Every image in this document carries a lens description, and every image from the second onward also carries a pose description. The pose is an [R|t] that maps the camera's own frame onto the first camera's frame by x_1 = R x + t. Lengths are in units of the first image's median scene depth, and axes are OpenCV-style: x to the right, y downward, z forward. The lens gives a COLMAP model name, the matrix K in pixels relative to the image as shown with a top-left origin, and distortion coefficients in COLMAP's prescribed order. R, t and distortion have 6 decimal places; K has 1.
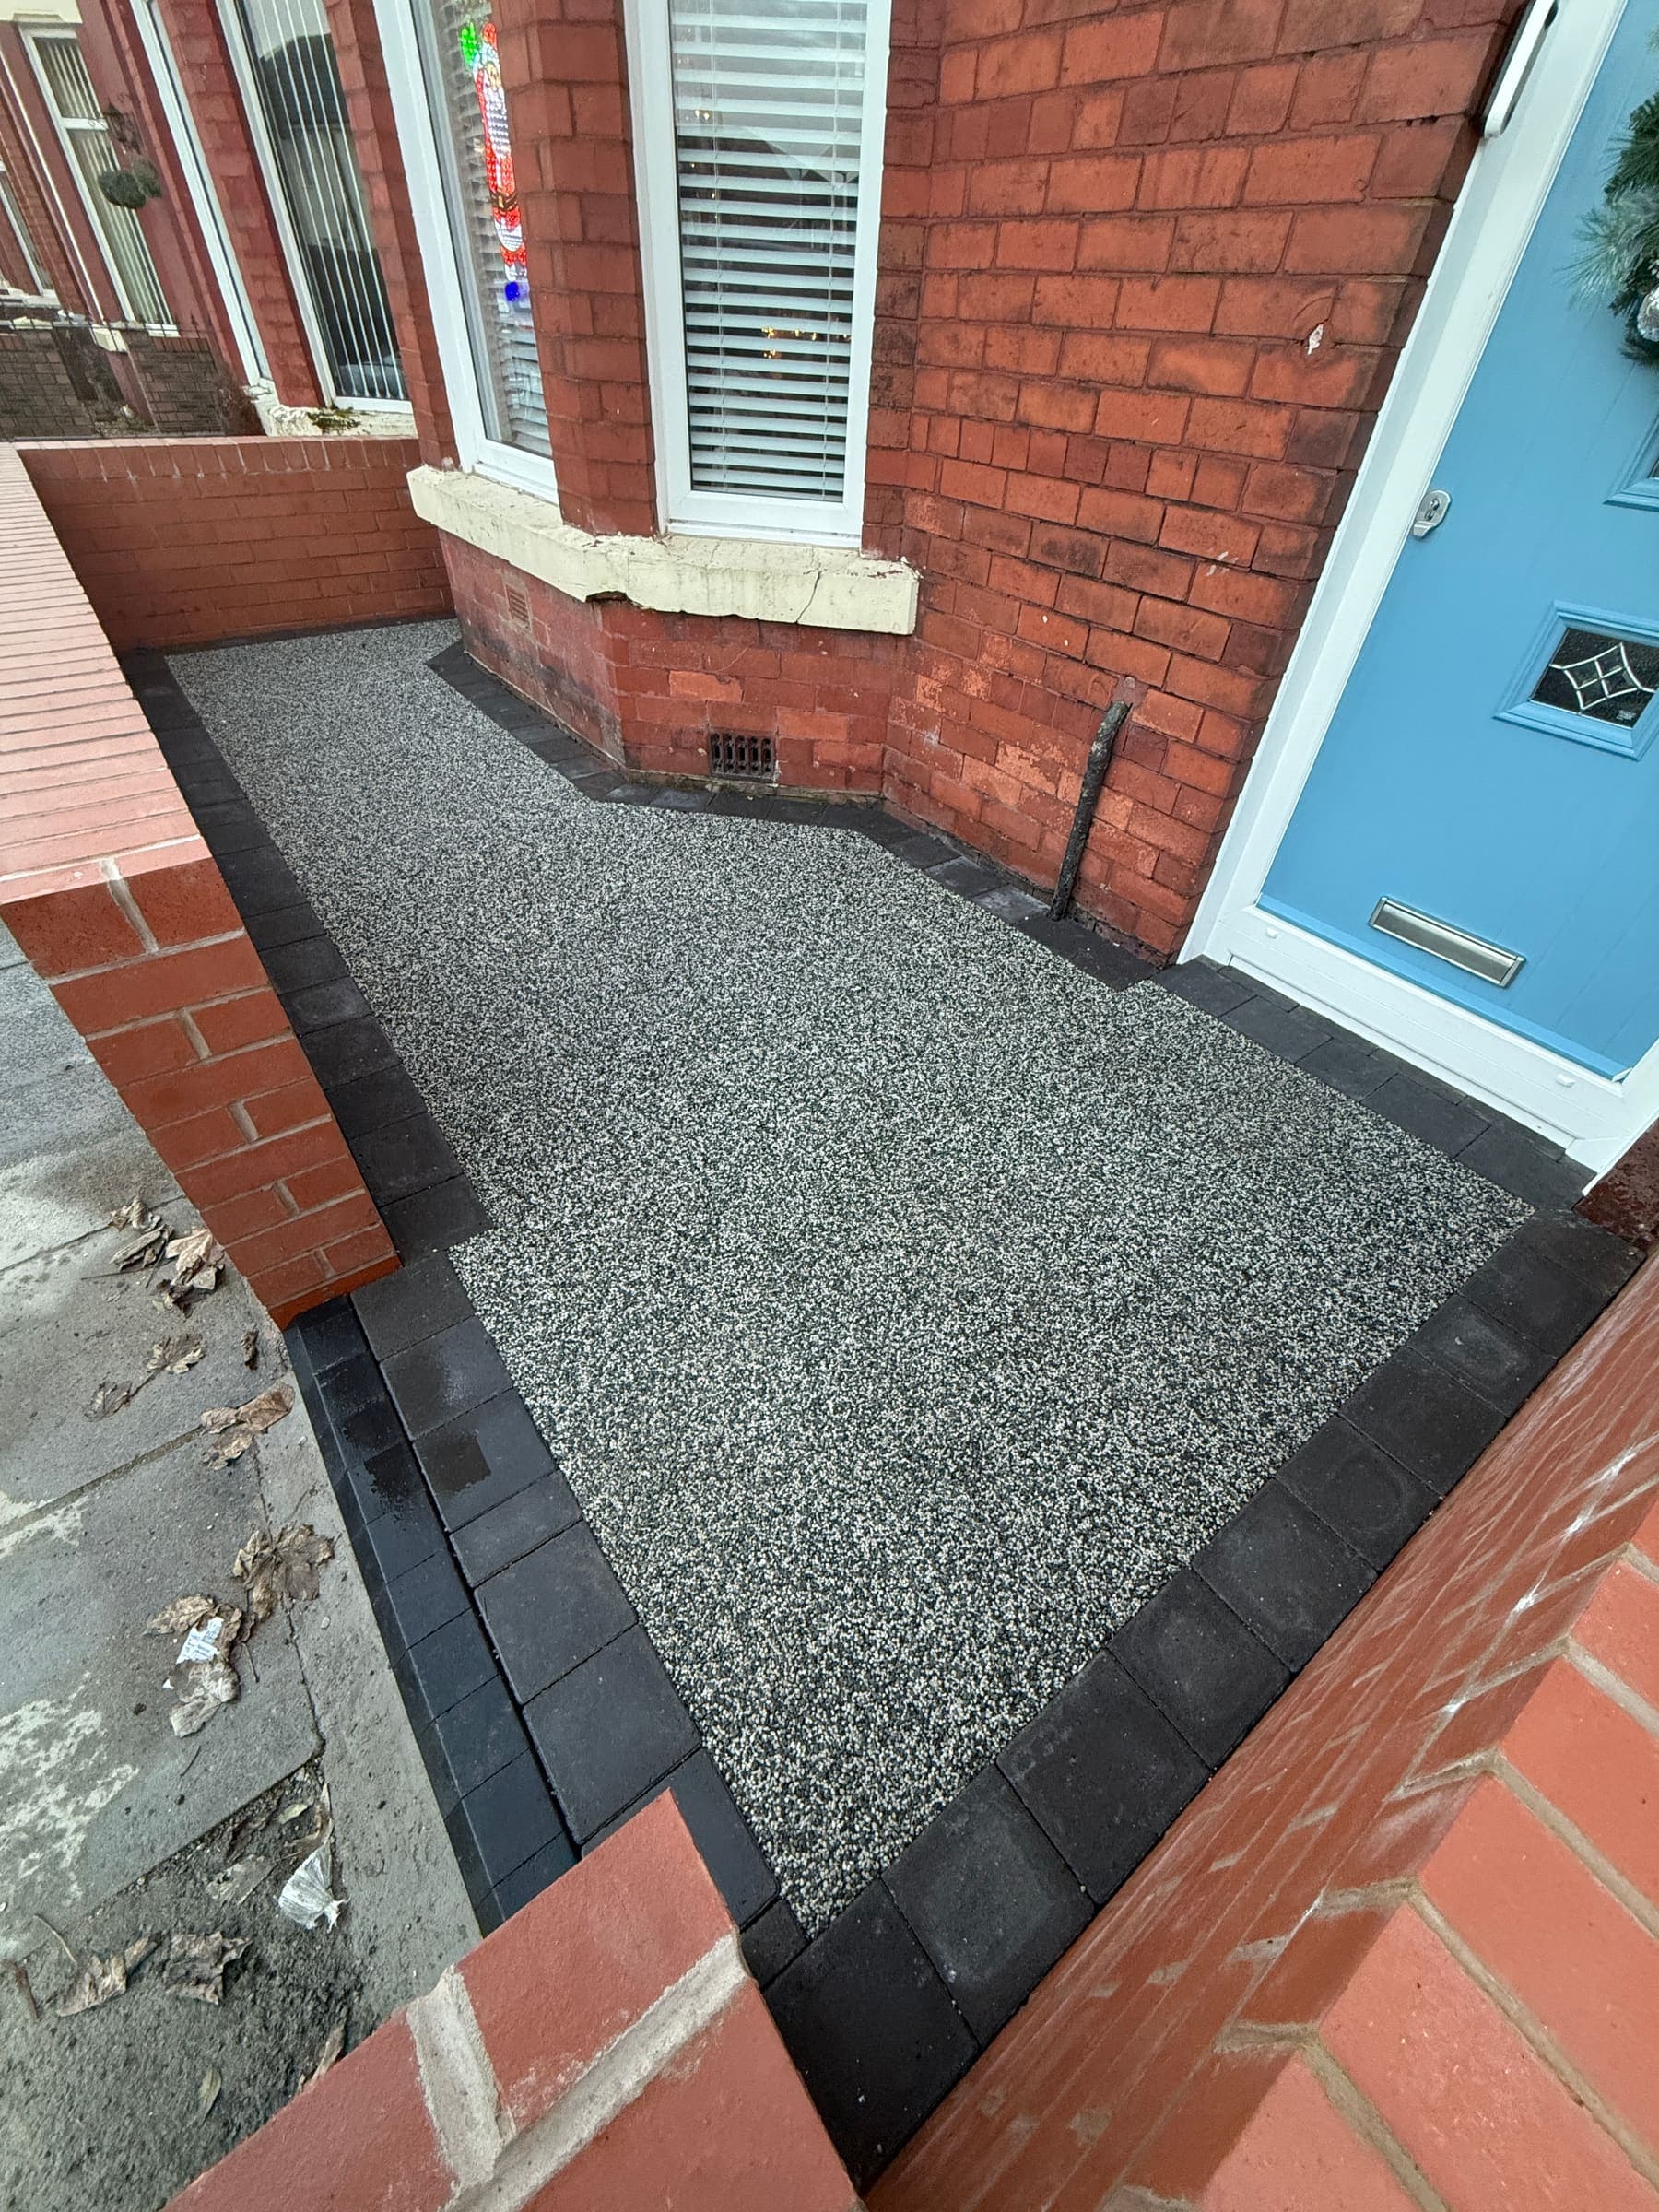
lens RADIAL K [[878.3, 0, 830.0], [0, 878.3, 1100.2], [0, 0, 1]] dist [-0.003227, 0.000327]
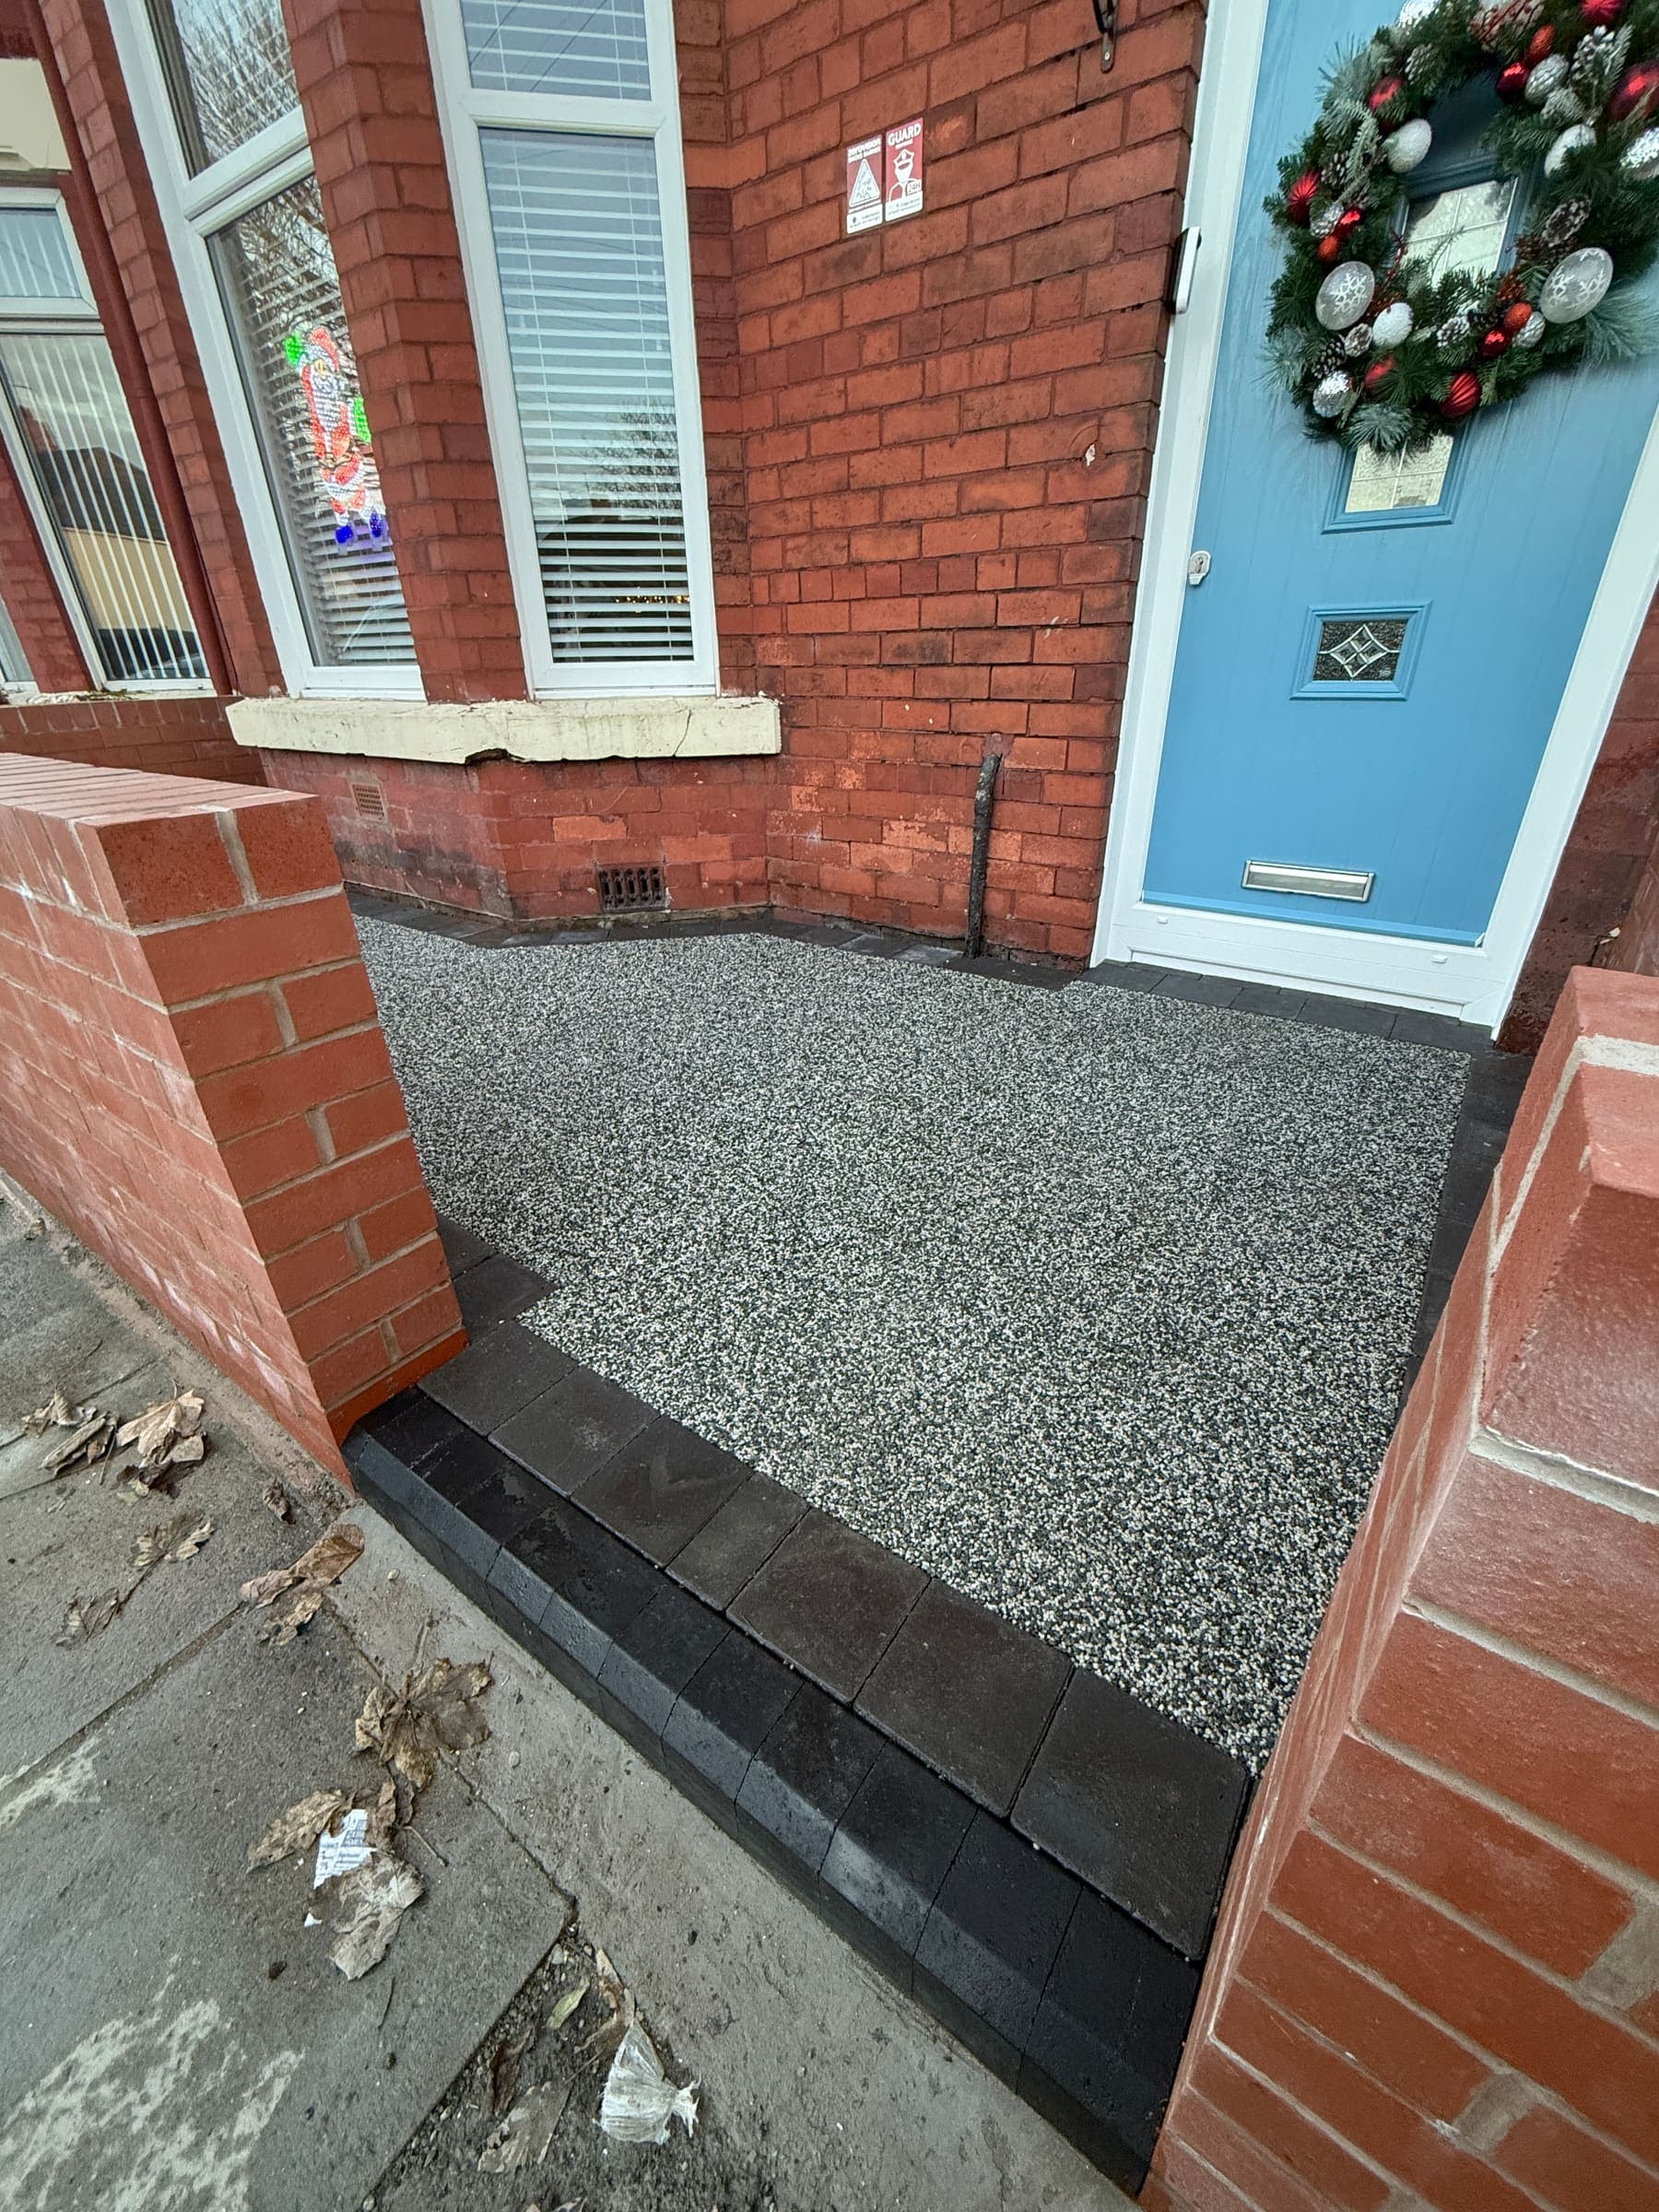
lens RADIAL K [[878.3, 0, 831.5], [0, 878.3, 1098.5], [0, 0, 1]] dist [-0.003227, 0.000327]
pose [[0.950690, -0.193423, 0.242440, -0.321109], [0.248960, 0.942104, -0.224630, 0.247287], [-0.184955, 0.273911, 0.943803, 0.075604]]
